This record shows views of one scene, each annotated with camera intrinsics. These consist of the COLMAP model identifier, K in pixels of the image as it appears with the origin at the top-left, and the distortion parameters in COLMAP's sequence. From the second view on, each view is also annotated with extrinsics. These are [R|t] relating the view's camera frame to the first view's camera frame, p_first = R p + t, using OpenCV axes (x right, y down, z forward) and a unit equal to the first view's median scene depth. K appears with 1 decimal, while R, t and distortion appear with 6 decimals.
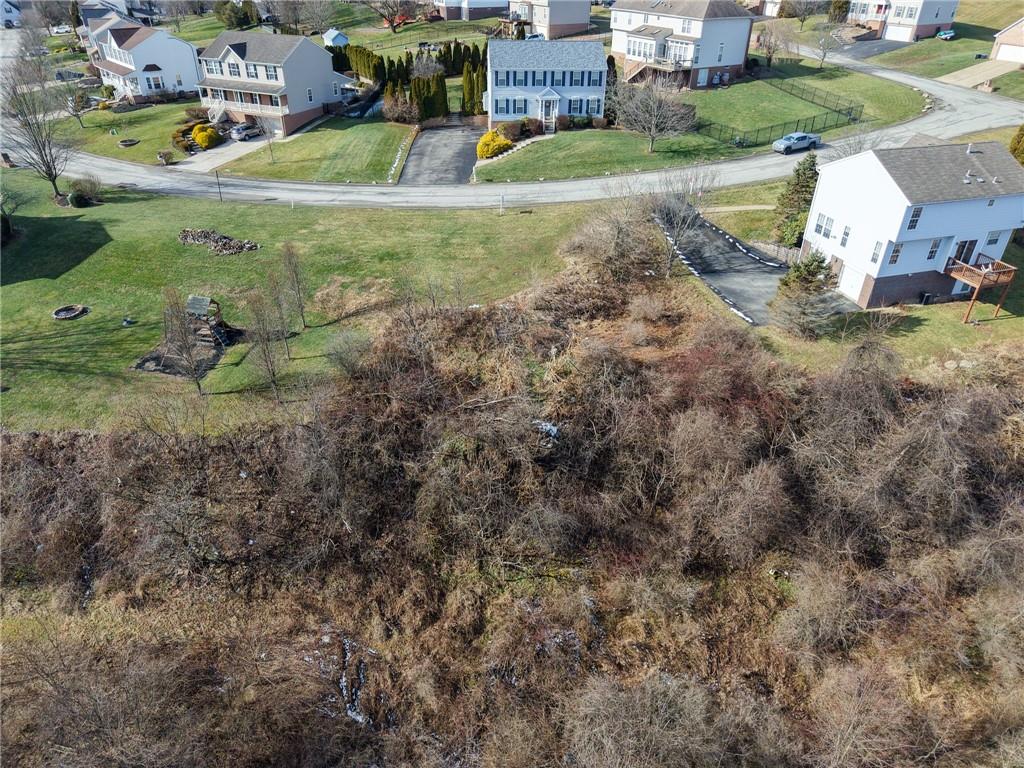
lens RADIAL K [[689.6, 0, 512.0], [0, 689.6, 384.0], [0, 0, 1]] dist [0.000915, -0.003370]
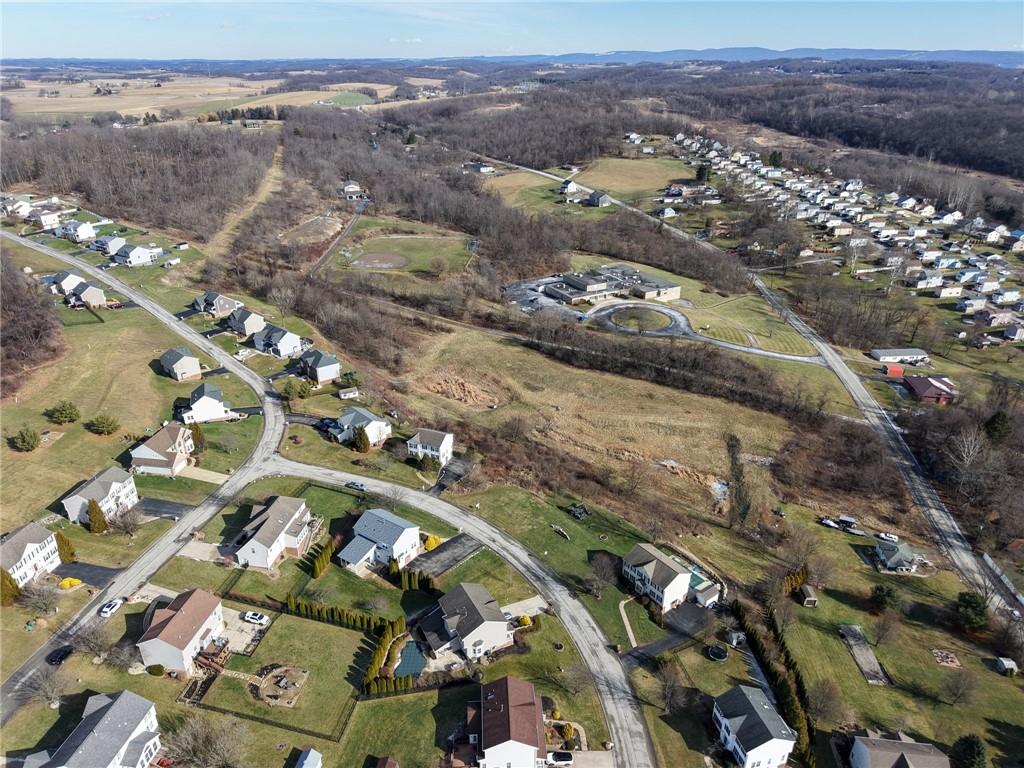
lens RADIAL K [[682.7, 0, 512.0], [0, 682.7, 384.0], [0, 0, 1]] dist [0.117531, -0.203806]
pose [[-0.780450, -0.280041, 0.558994, -1.722754], [0.323569, 0.584118, 0.744385, -2.860511], [-0.534977, 0.761828, -0.365263, 1.636951]]
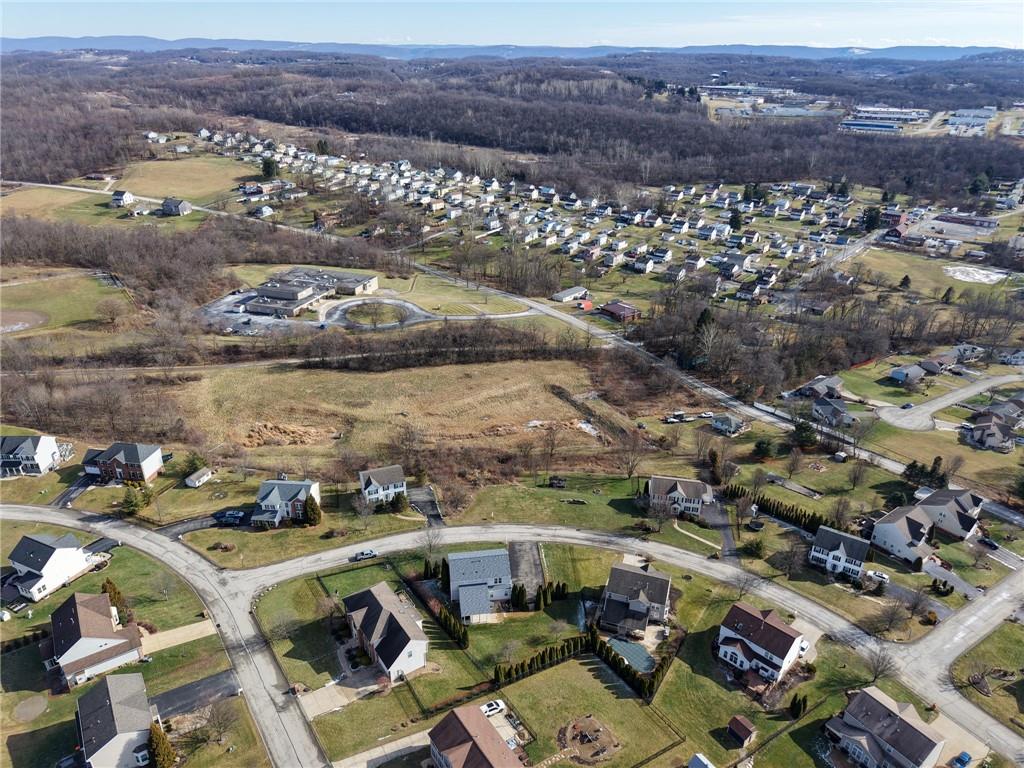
lens RADIAL K [[682.7, 0, 512.0], [0, 682.7, 384.0], [0, 0, 1]] dist [0.117531, -0.203806]
pose [[-0.996284, 0.013966, -0.084994, 0.148492], [-0.064551, 0.532268, 0.844111, -3.126320], [0.057028, 0.846461, -0.529388, 2.119300]]
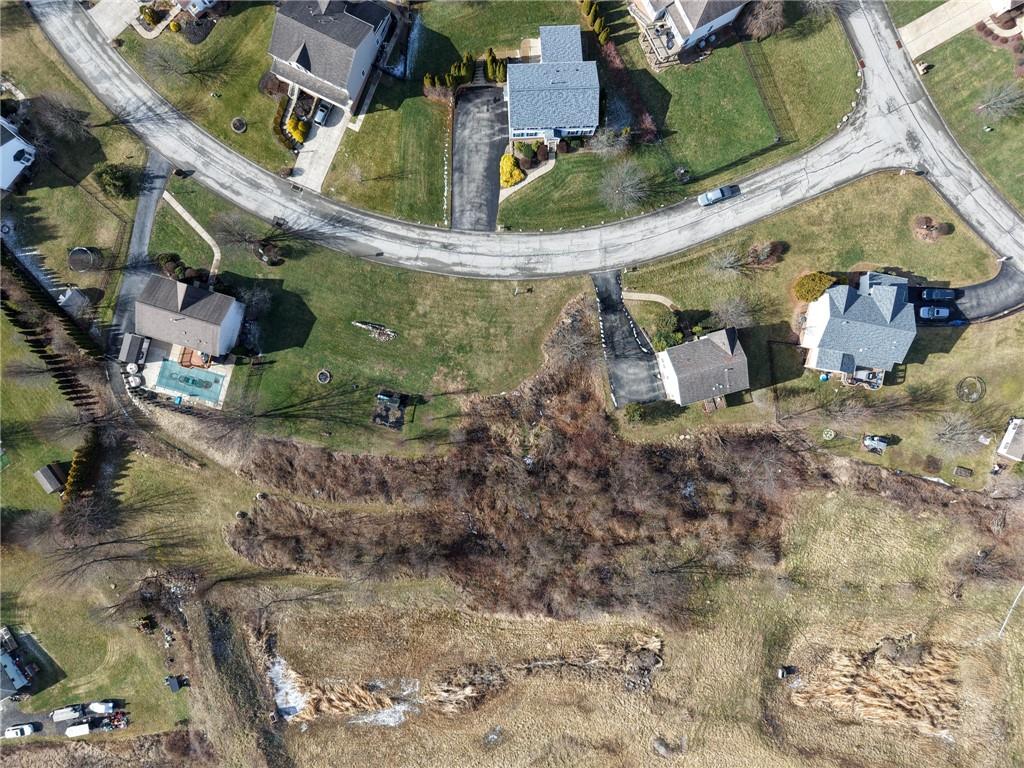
lens RADIAL K [[689.0, 0, 512.0], [0, 689.0, 384.0], [0, 0, 1]] dist [0.027536, -0.028241]
pose [[0.999699, 0.023457, 0.007246, -0.032972], [-0.018327, 0.516612, 0.856024, -1.707628], [0.016336, -0.855899, 0.516886, -0.154996]]
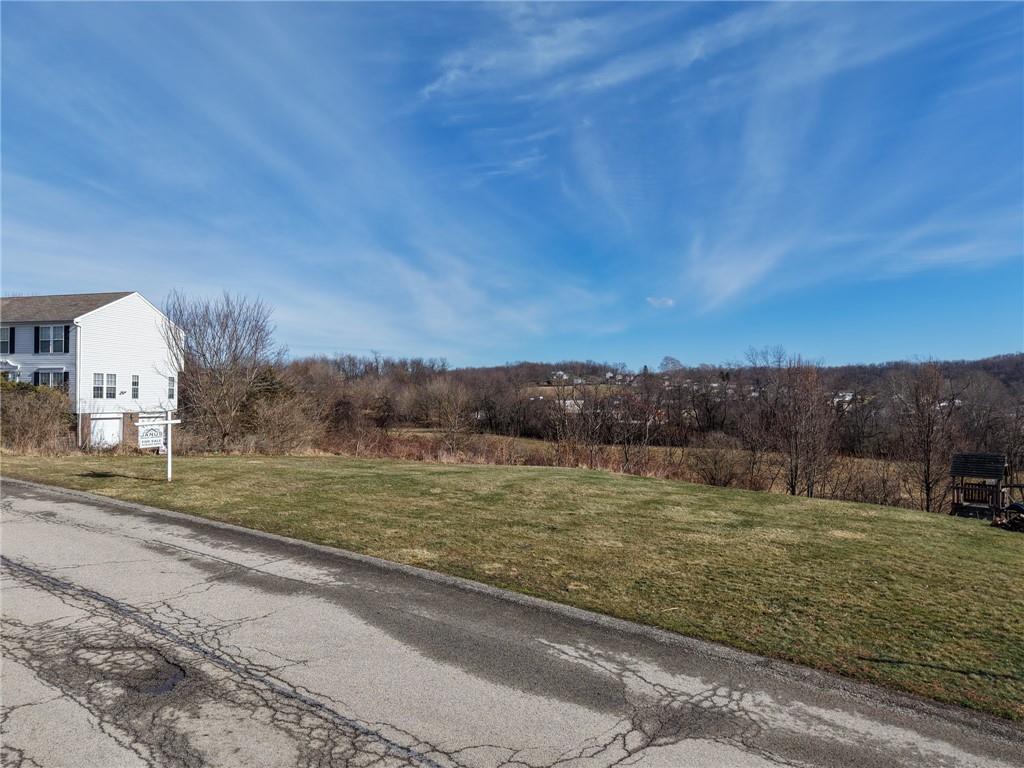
lens RADIAL K [[689.6, 0, 512.0], [0, 689.6, 384.0], [0, 0, 1]] dist [0.000915, -0.003370]
pose [[-0.852855, -0.001174, 0.522146, -0.314252], [0.267408, 0.857922, 0.438705, -0.382157], [-0.448476, 0.513778, -0.731370, 1.147458]]
